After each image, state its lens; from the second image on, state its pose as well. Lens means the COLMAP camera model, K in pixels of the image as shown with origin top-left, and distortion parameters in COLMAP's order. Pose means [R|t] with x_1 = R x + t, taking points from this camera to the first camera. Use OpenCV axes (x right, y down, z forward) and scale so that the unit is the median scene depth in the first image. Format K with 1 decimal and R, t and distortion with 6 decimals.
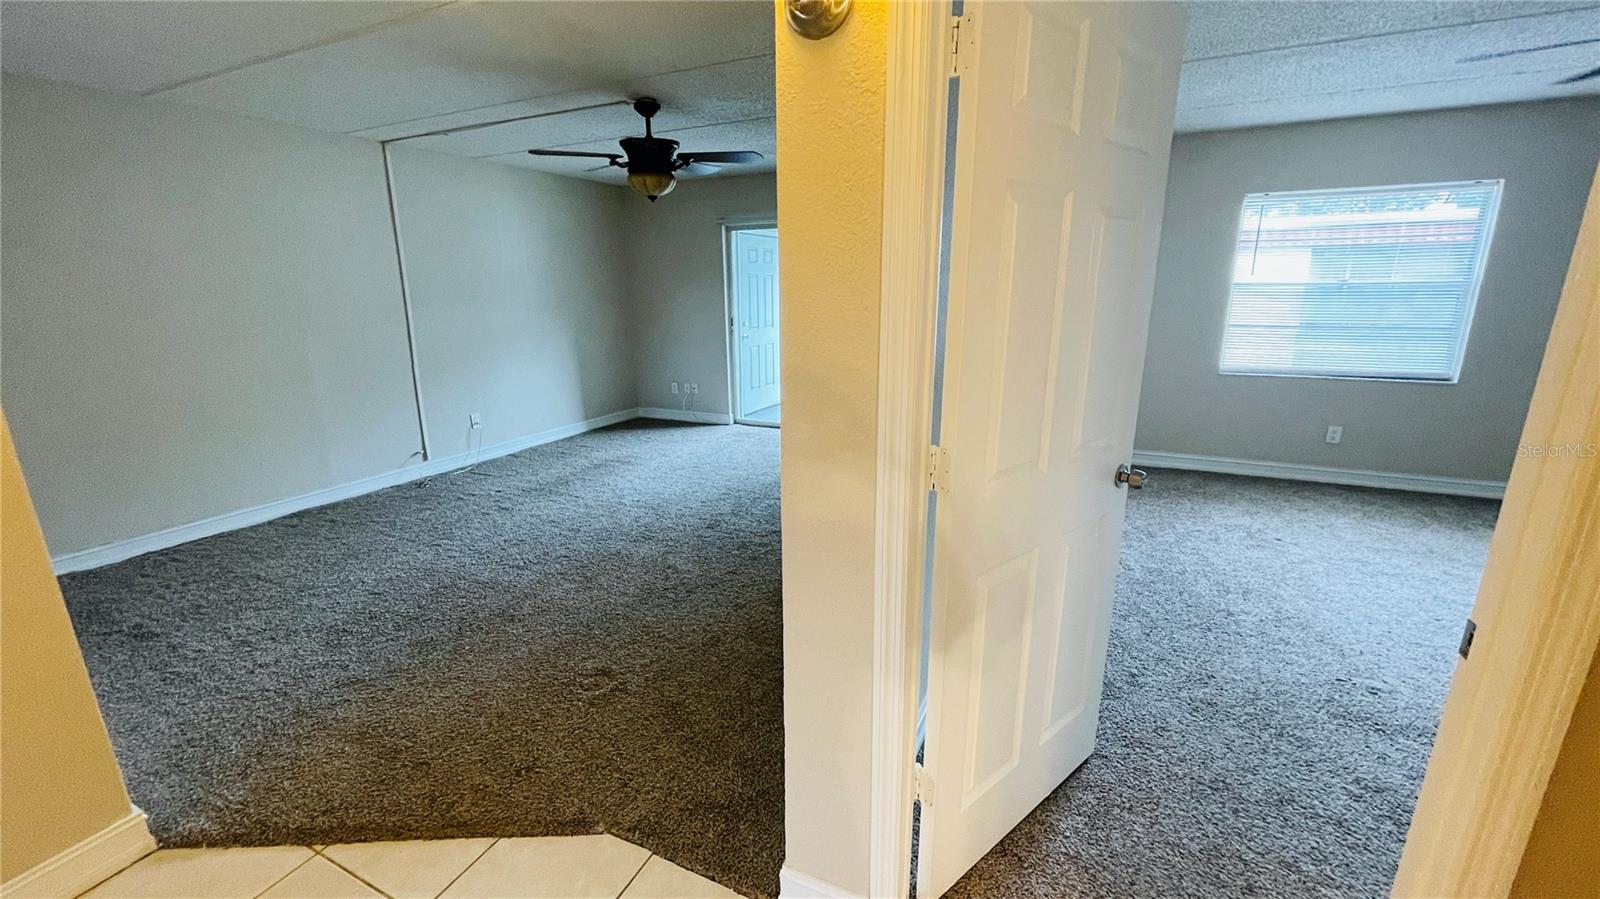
lens RADIAL K [[645.1, 0, 788.3], [0, 645.1, 447.3], [0, 0, 1]] dist [0.001031, 0.000752]
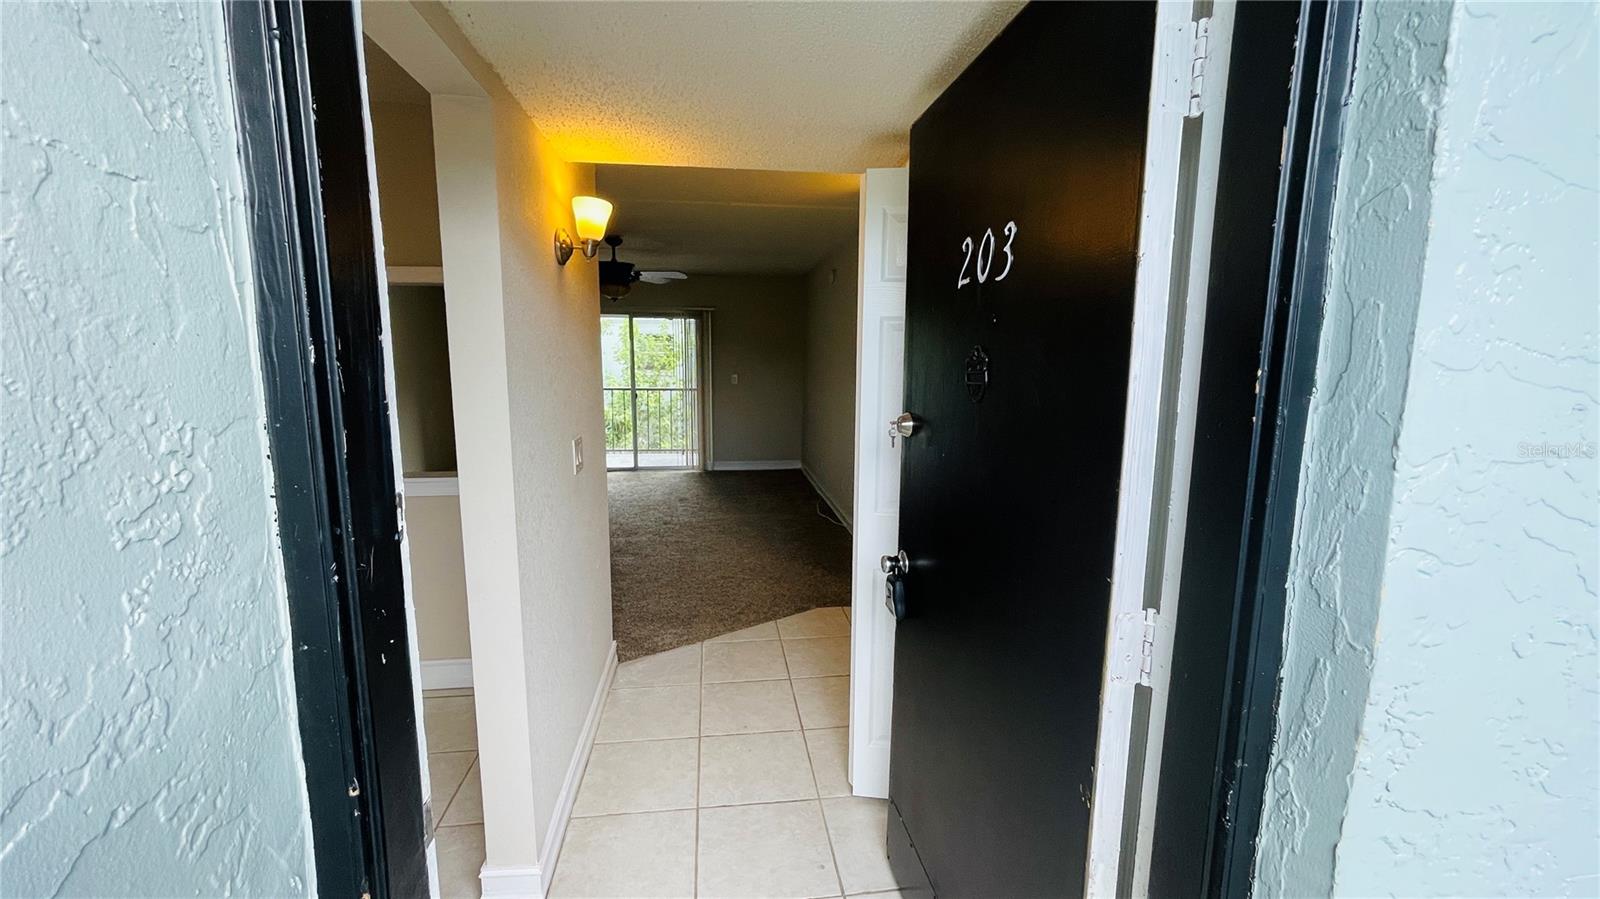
lens RADIAL K [[644.1, 0, 794.7], [0, 644.1, 449.9], [0, 0, 1]] dist [-0.002886, -0.000546]
pose [[0.825733, -0.063302, 0.560498, -0.625527], [0.121112, 0.990404, -0.066568, 0.084687], [-0.550906, 0.122850, 0.825476, -0.339943]]
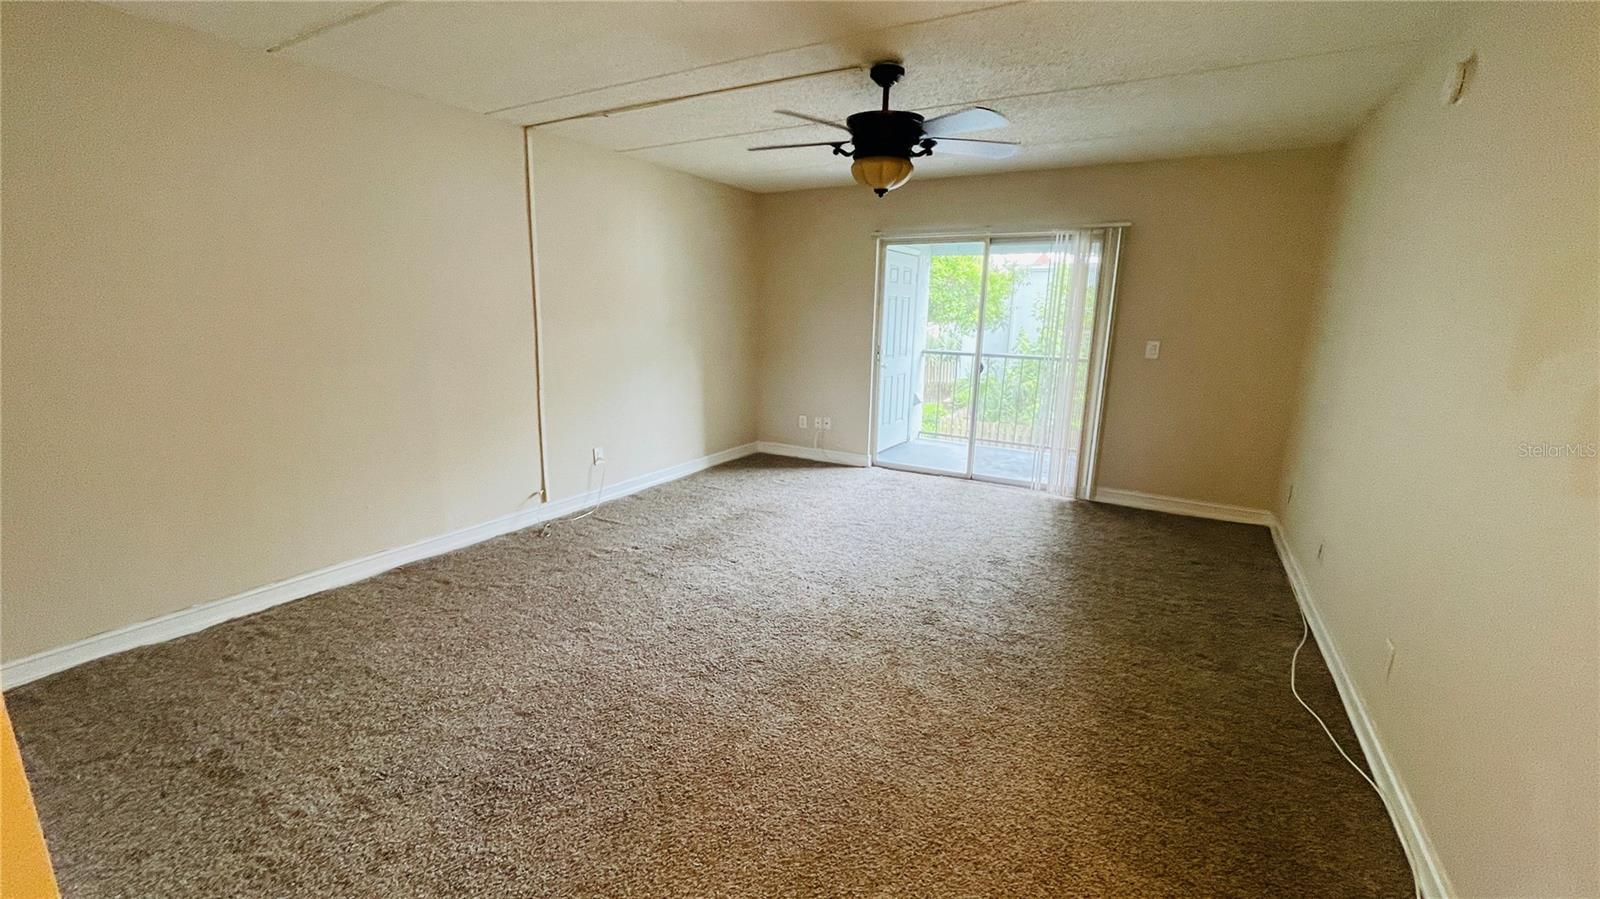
lens RADIAL K [[644.1, 0, 794.7], [0, 644.1, 449.9], [0, 0, 1]] dist [-0.002886, -0.000546]
pose [[0.997316, 0.043159, -0.059153, -0.223182], [-0.044943, 0.998564, -0.029153, -0.045636], [0.057809, 0.031733, 0.997823, 0.208486]]
